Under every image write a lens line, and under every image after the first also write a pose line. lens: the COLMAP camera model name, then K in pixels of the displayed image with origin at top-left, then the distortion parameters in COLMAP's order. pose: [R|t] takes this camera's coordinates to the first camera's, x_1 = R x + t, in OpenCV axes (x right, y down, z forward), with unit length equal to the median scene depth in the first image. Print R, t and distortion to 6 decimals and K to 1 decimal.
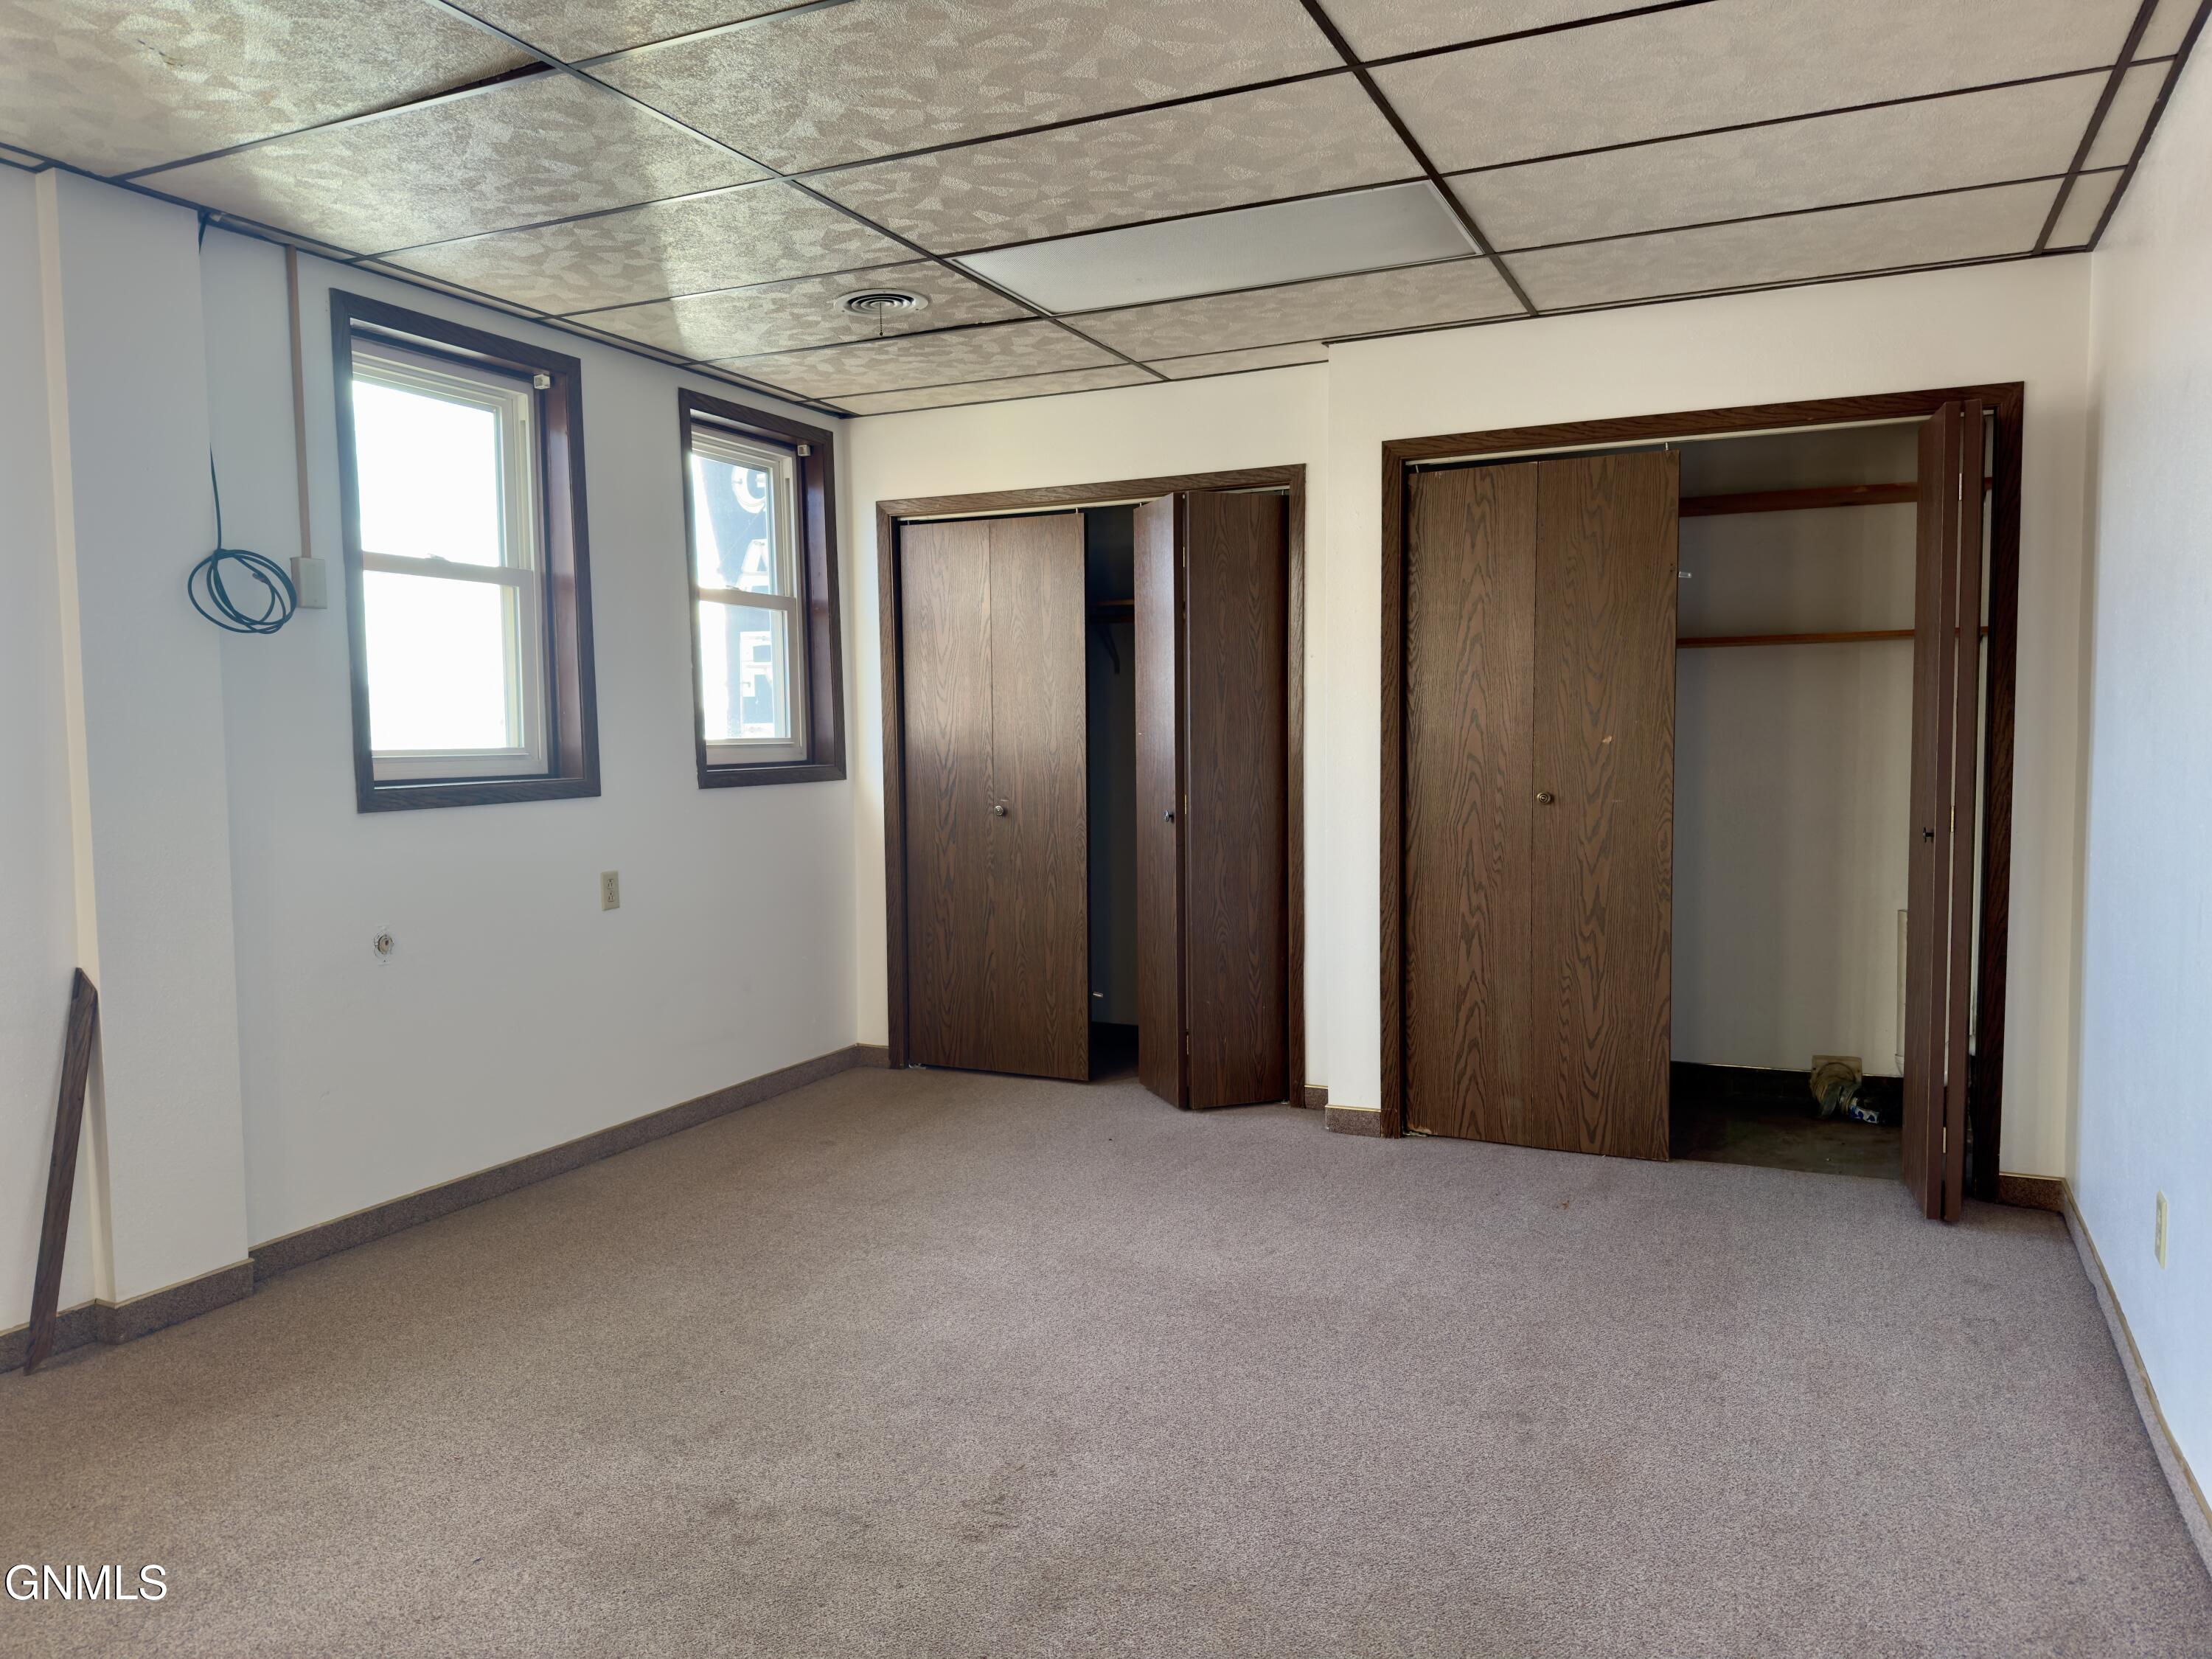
lens RADIAL K [[1567.1, 0, 1107.0], [0, 1567.1, 842.7], [0, 0, 1]] dist [0.003744, -0.002015]
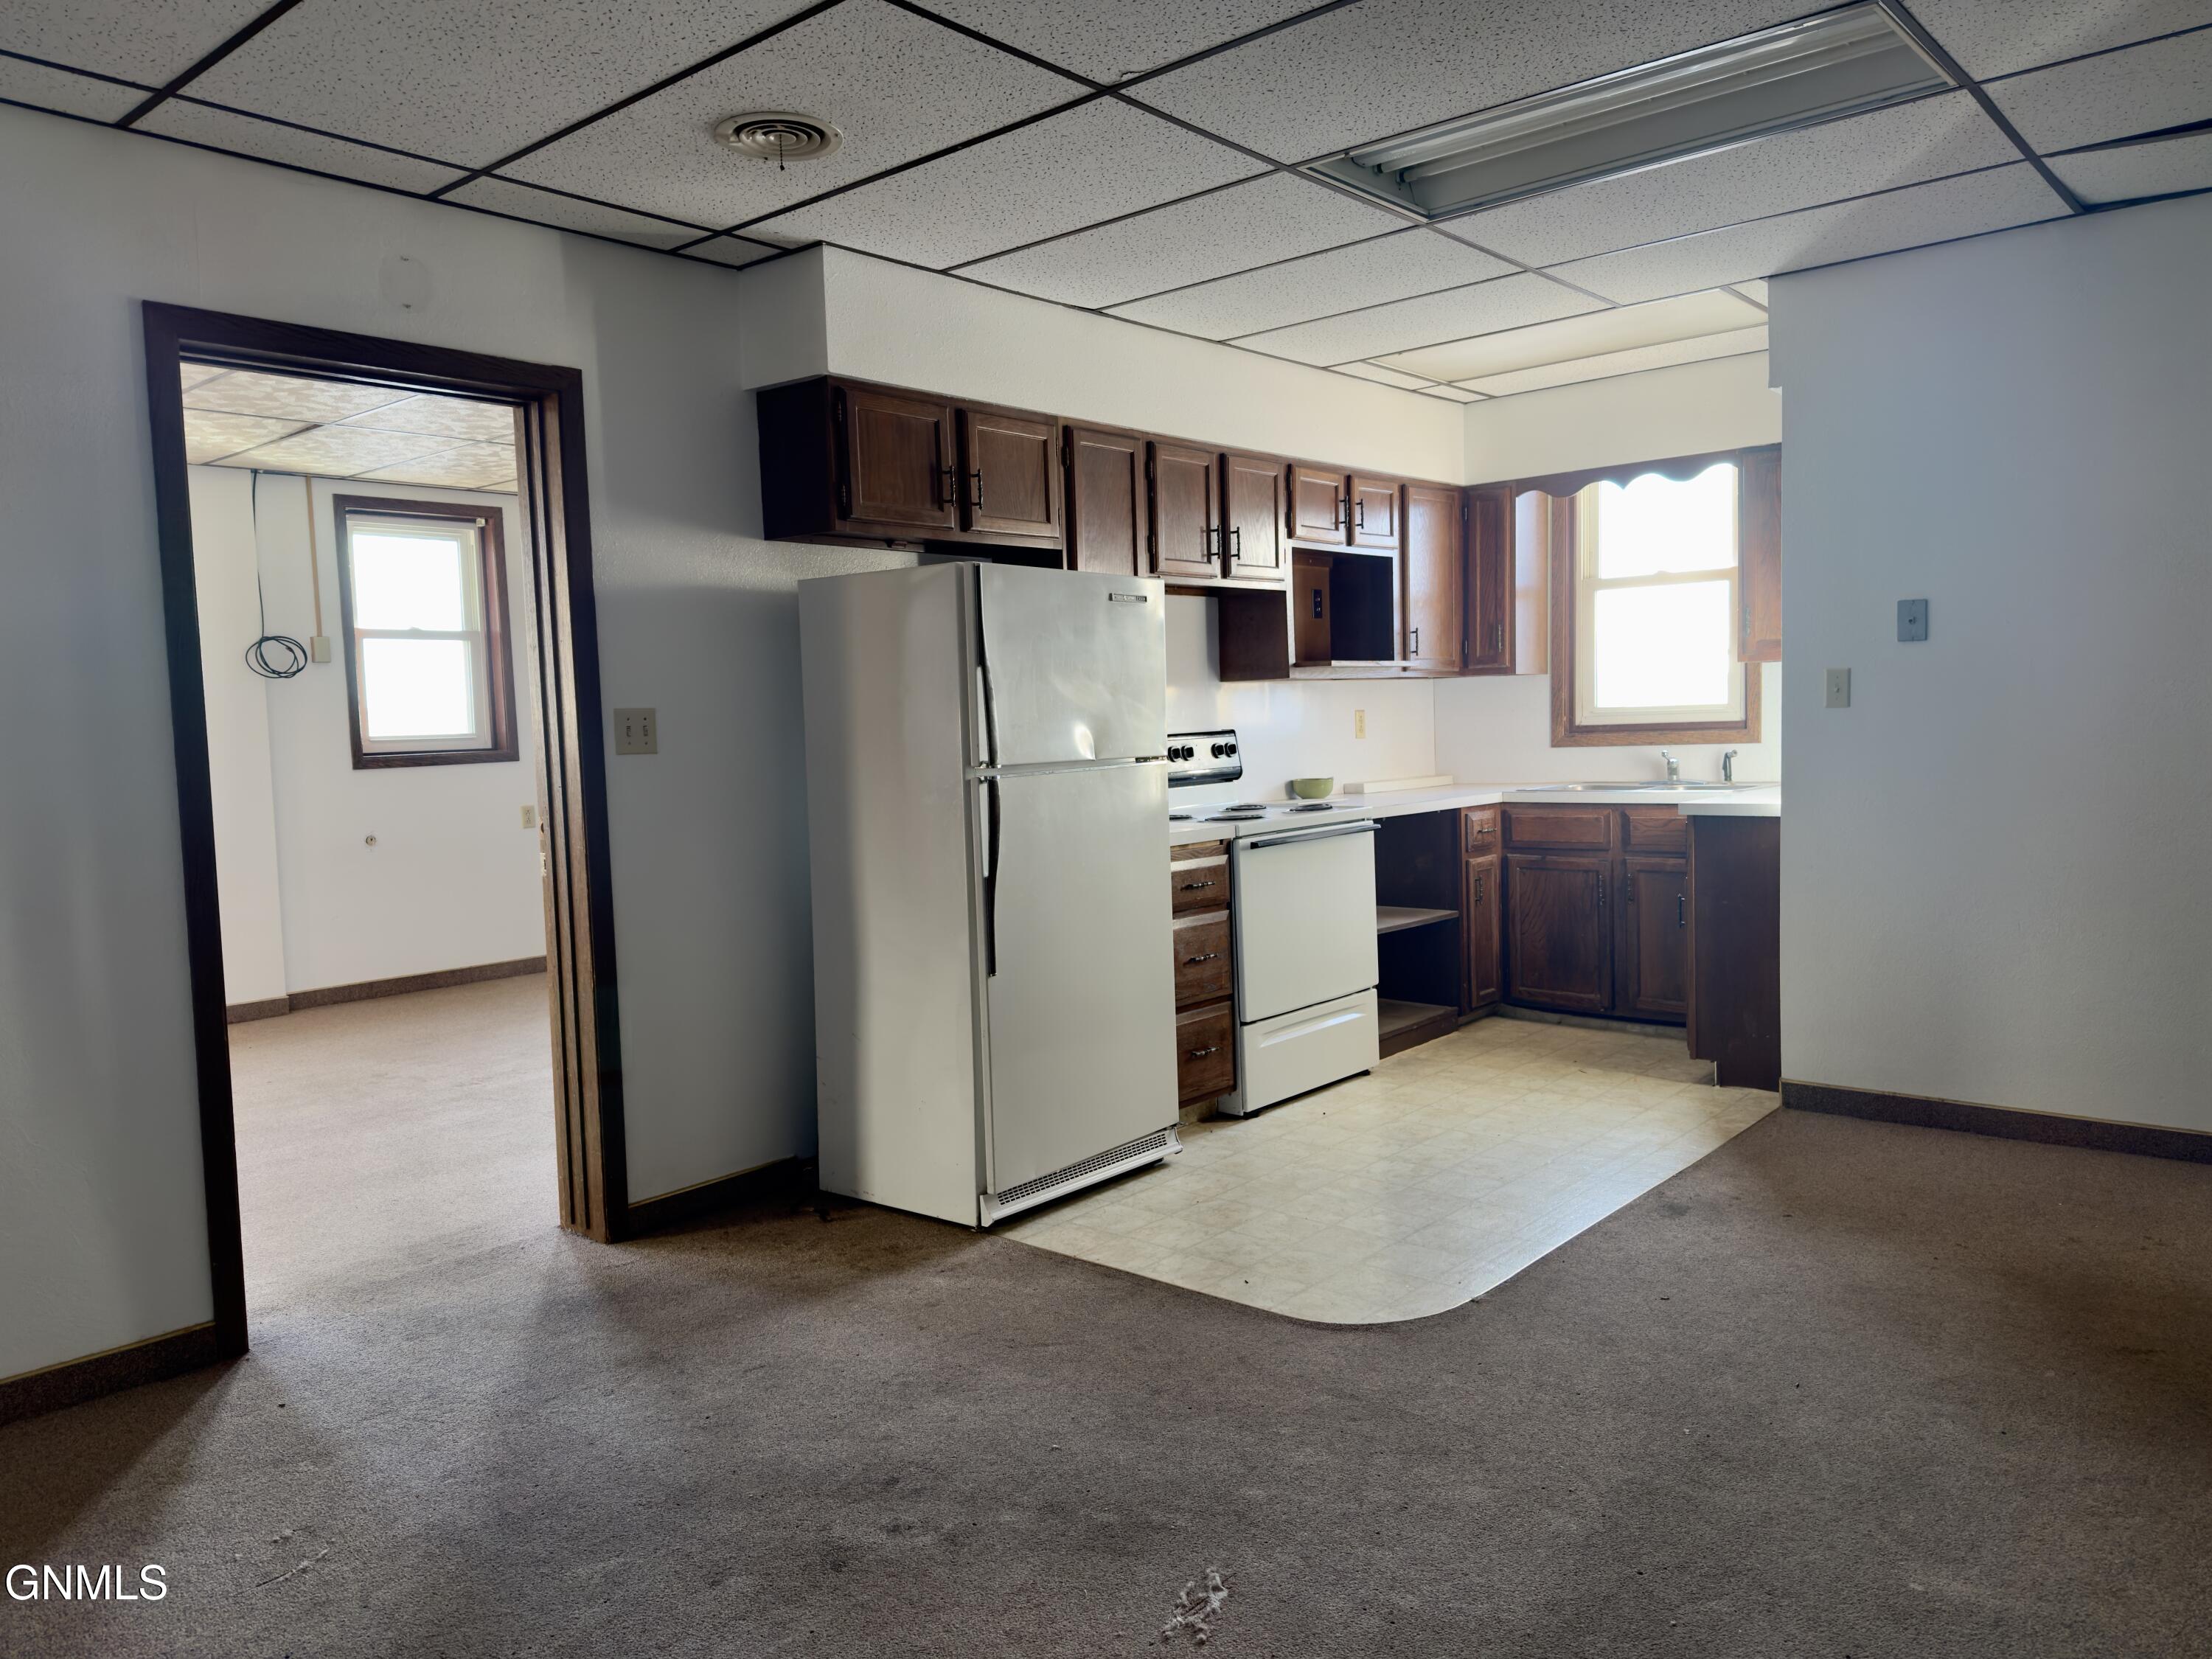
lens RADIAL K [[1567.1, 0, 1087.3], [0, 1567.1, 830.9], [0, 0, 1]] dist [0.003744, -0.002015]
pose [[0.962231, -0.004336, -0.272200, 0.858923], [0.005660, 0.999976, 0.004080, 0.050122], [0.272176, -0.005466, 0.962232, -0.555012]]
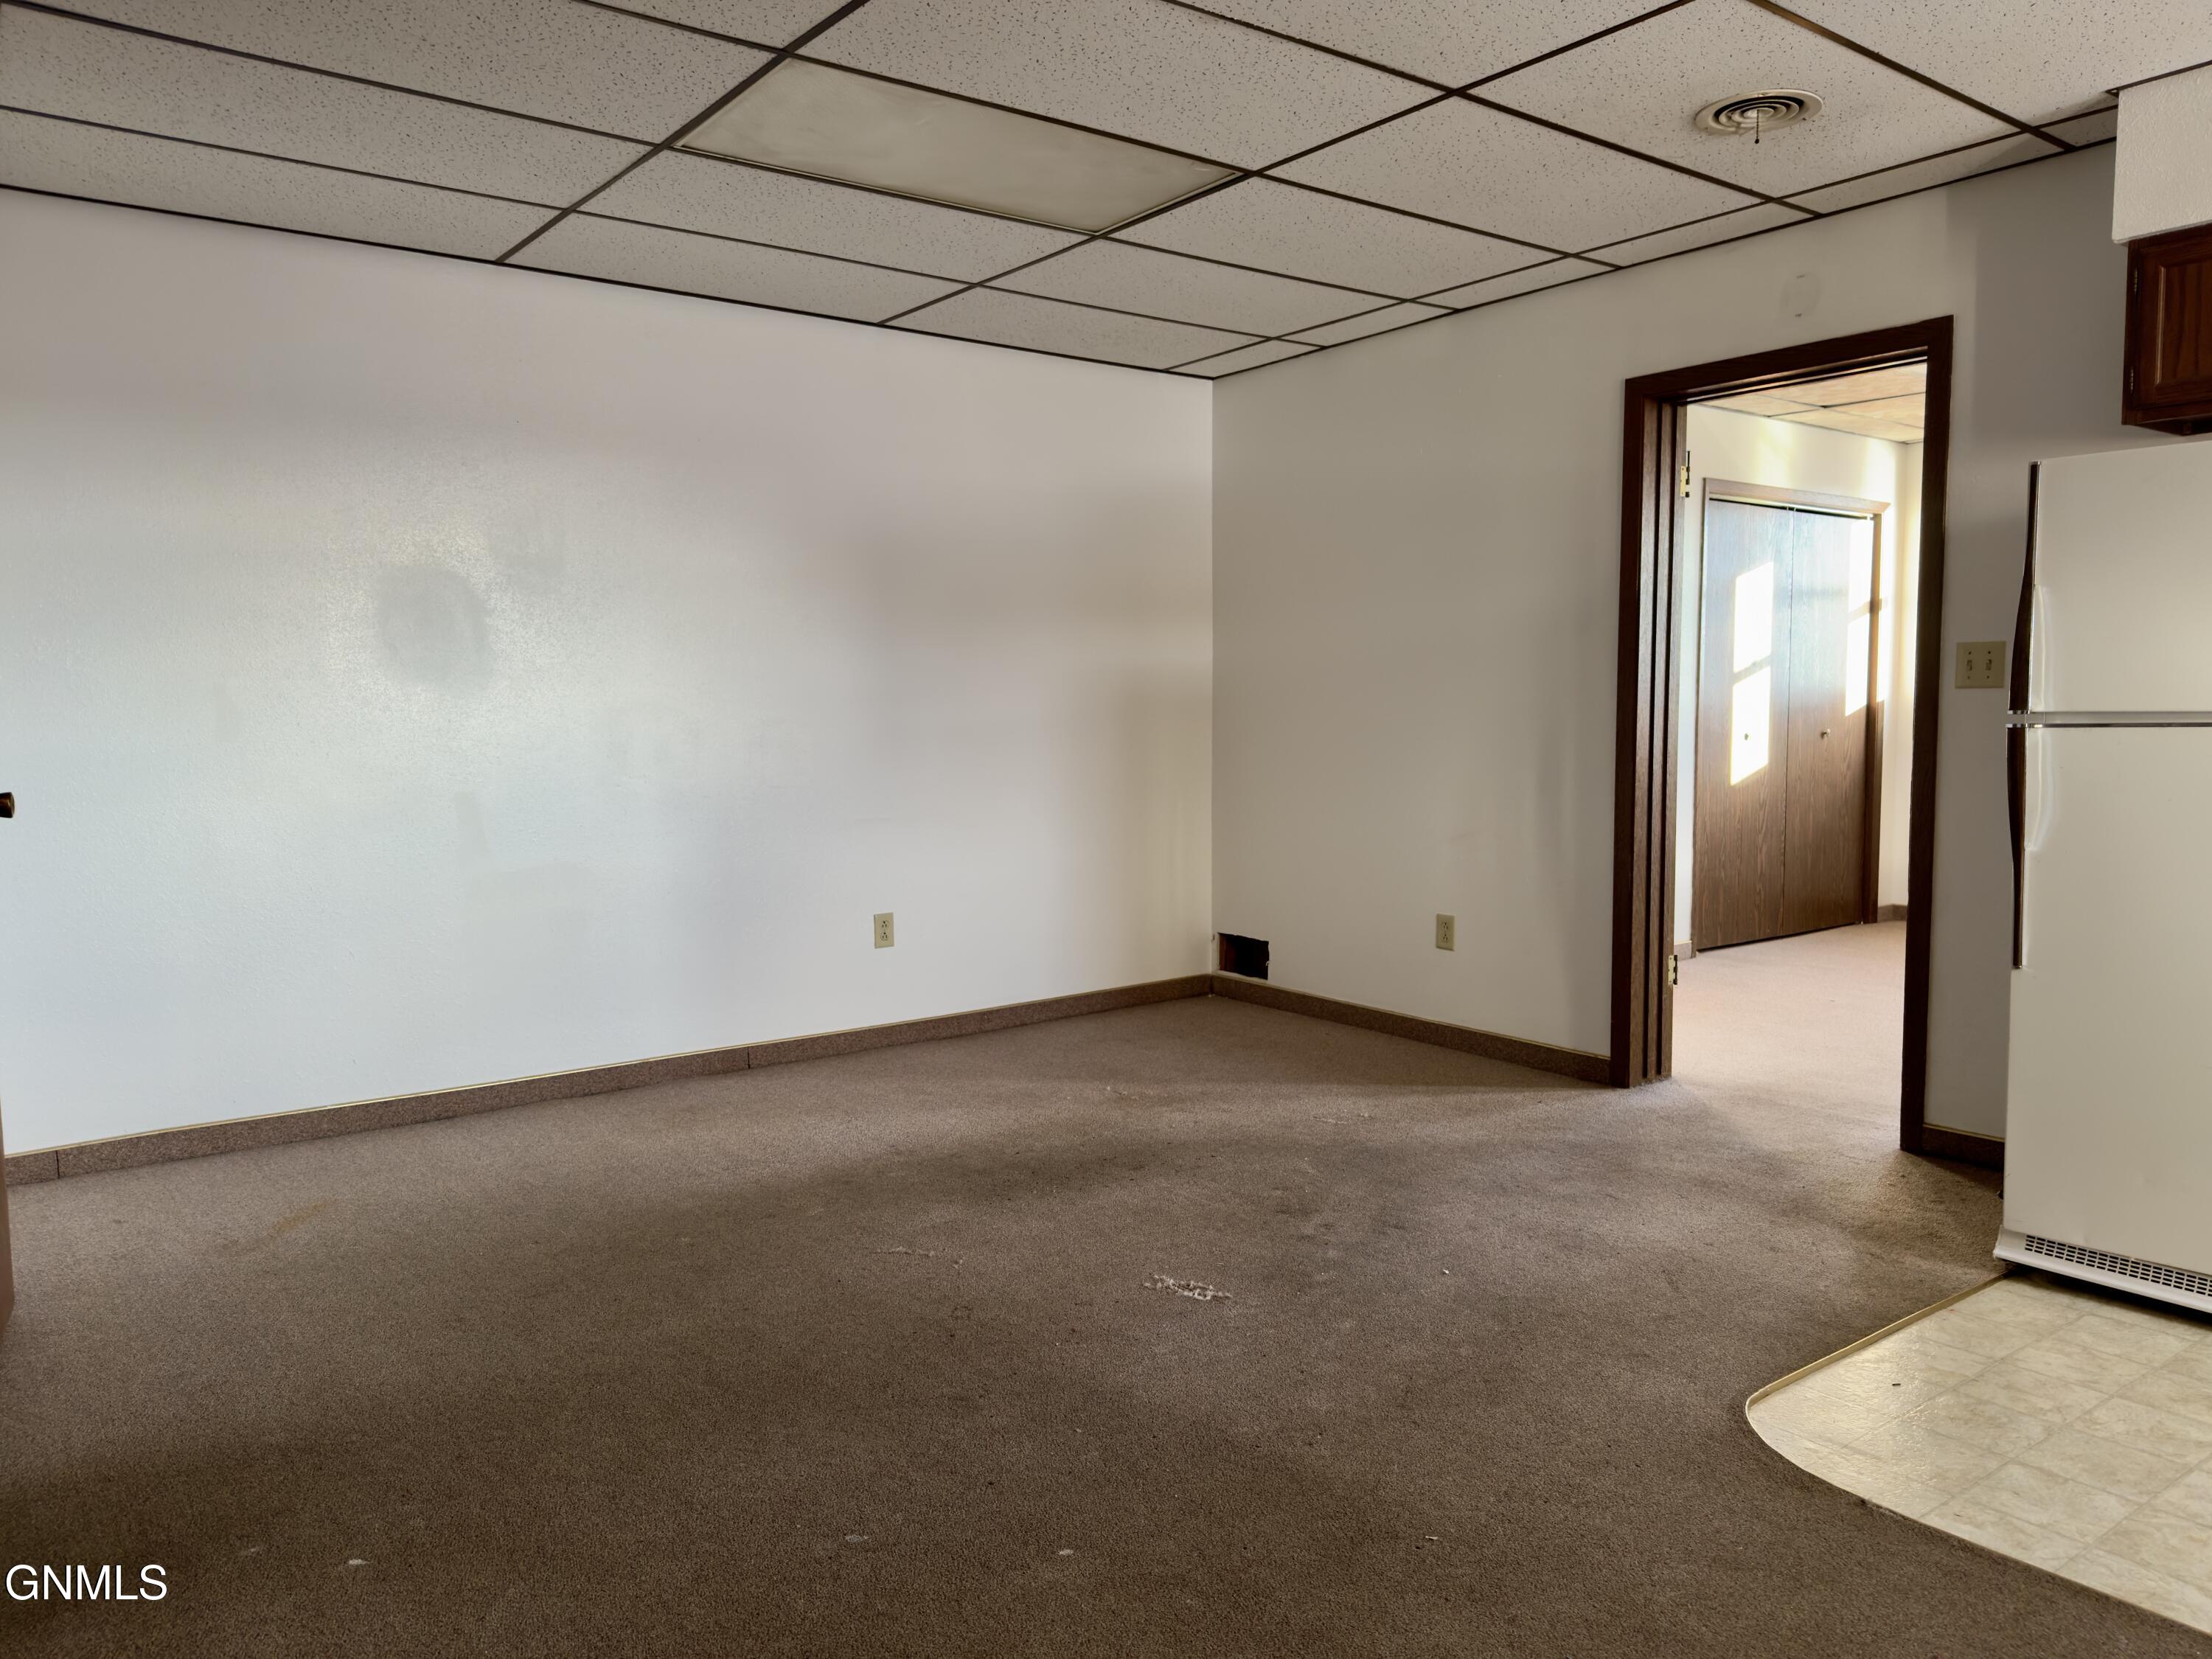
lens RADIAL K [[1567.1, 0, 1089.6], [0, 1567.1, 828.6], [0, 0, 1]] dist [0.003744, -0.002015]
pose [[-0.465246, 0.089688, -0.880626, 2.093906], [-0.048094, 0.990823, 0.126320, -0.067934], [0.883874, 0.101123, -0.456663, 1.186233]]
